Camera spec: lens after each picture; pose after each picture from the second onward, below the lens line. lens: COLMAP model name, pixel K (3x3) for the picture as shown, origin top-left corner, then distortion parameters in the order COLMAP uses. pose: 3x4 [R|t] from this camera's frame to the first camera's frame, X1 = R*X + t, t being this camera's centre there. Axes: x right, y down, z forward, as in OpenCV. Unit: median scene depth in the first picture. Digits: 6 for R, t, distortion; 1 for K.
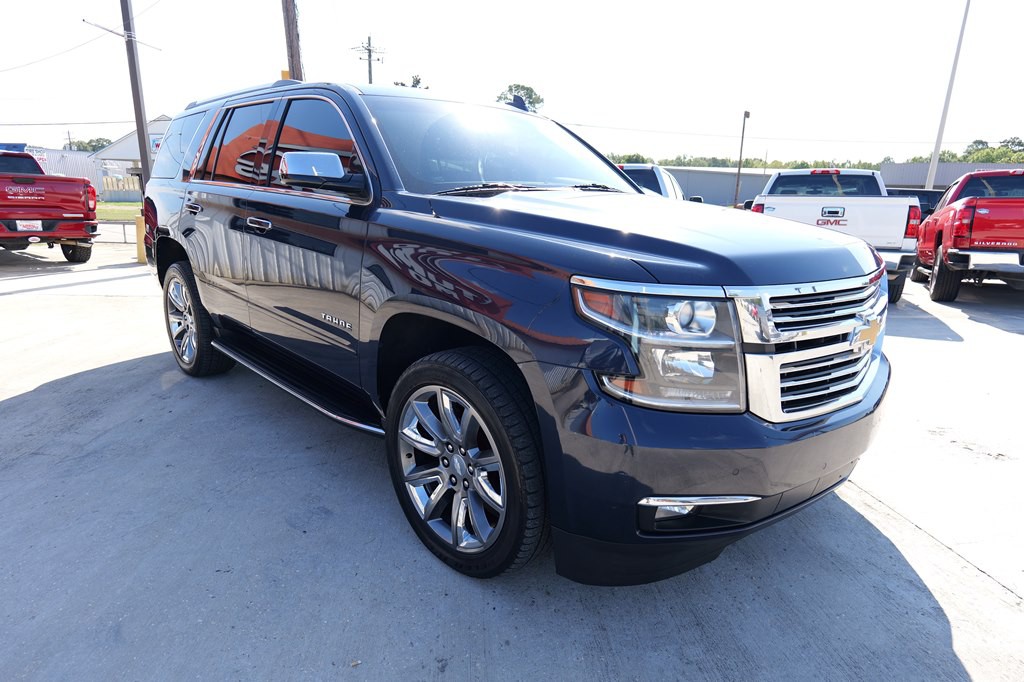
lens RADIAL K [[598.1, 0, 513.1], [0, 598.1, 345.0], [0, 0, 1]] dist [-0.022685, 0.010287]
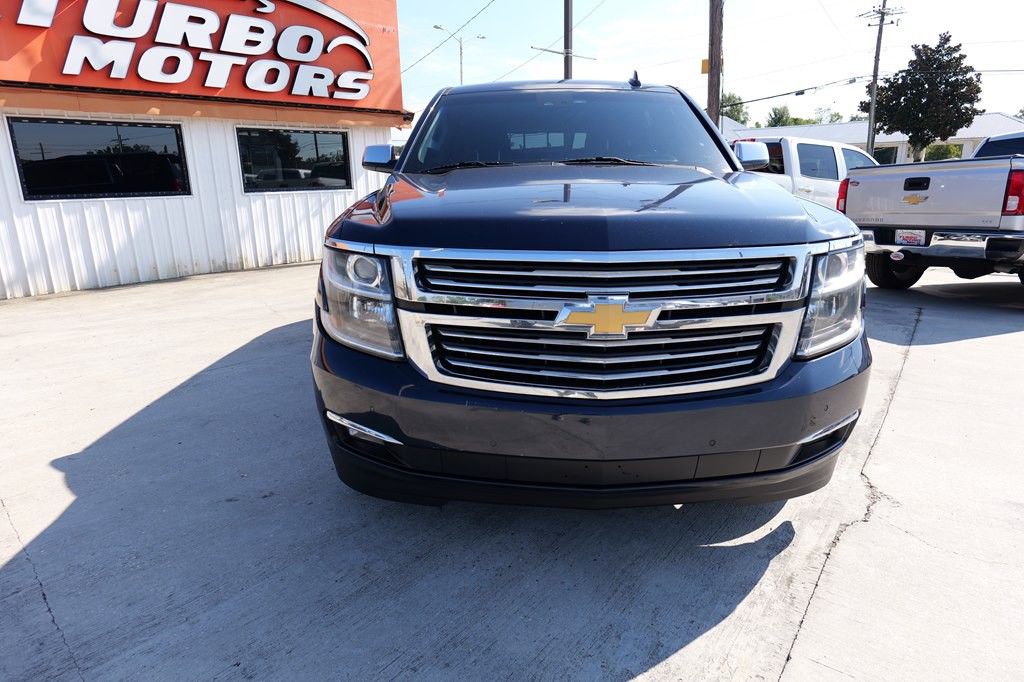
lens RADIAL K [[598.1, 0, 509.5], [0, 598.1, 343.1], [0, 0, 1]] dist [-0.022685, 0.010287]
pose [[0.705710, 0.161174, -0.689924, 0.217483], [-0.149403, 0.985738, 0.077458, -0.006251], [0.692569, 0.048413, 0.719725, 0.058084]]
